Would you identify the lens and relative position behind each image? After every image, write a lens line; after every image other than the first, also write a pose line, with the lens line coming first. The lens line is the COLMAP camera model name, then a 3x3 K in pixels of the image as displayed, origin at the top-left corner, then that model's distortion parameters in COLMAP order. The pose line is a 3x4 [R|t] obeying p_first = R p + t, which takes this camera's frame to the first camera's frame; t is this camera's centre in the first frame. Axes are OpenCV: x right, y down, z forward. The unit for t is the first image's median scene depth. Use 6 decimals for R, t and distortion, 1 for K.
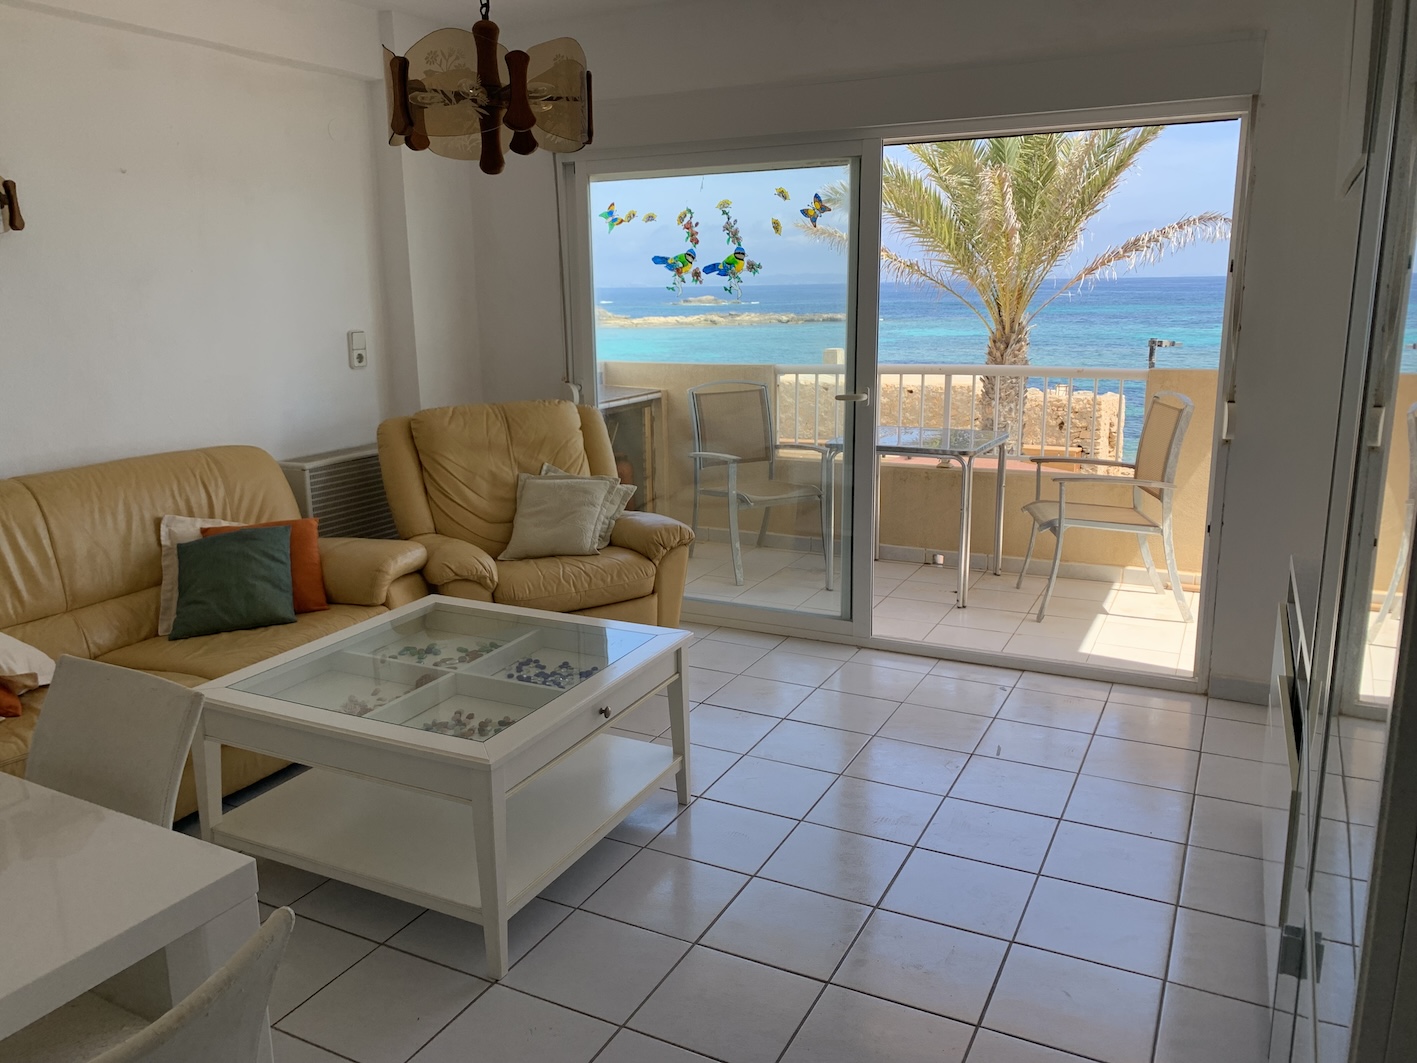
lens RADIAL K [[1098.7, 0, 708.9], [0, 1098.7, 523.8], [0, 0, 1]] dist [0.030586, -0.035299]
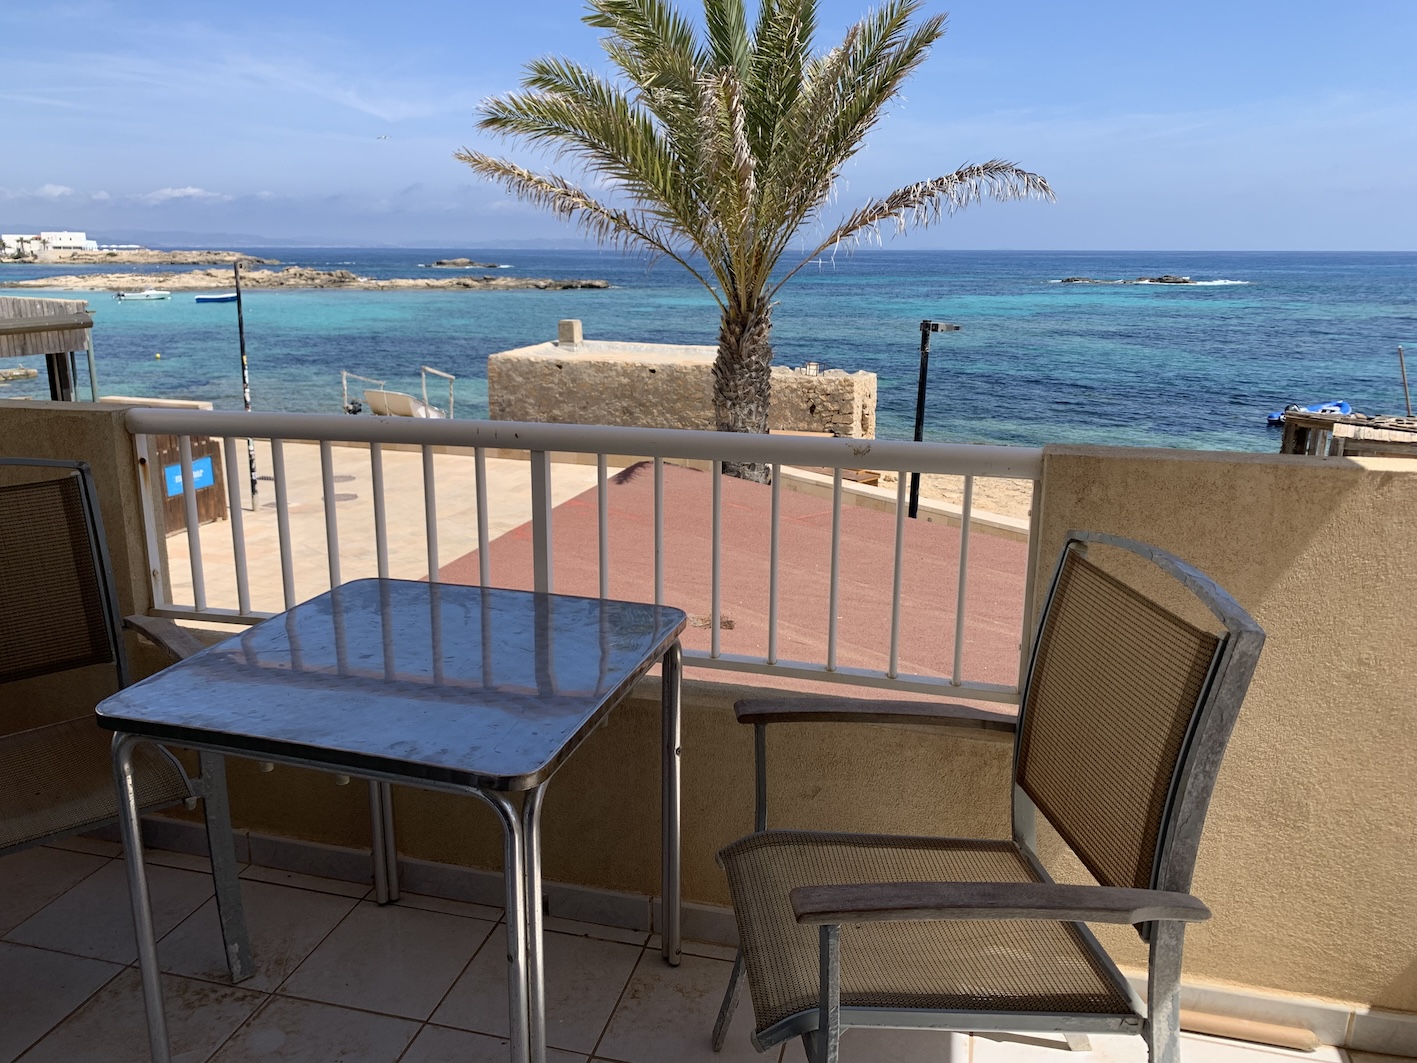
lens RADIAL K [[1098.7, 0, 702.6], [0, 1098.7, 528.0], [0, 0, 1]] dist [0.030586, -0.035299]
pose [[0.978097, -0.026196, 0.206495, 0.067878], [0.019359, 0.999198, 0.035061, -0.042106], [-0.207248, -0.030295, 0.977819, 0.213972]]
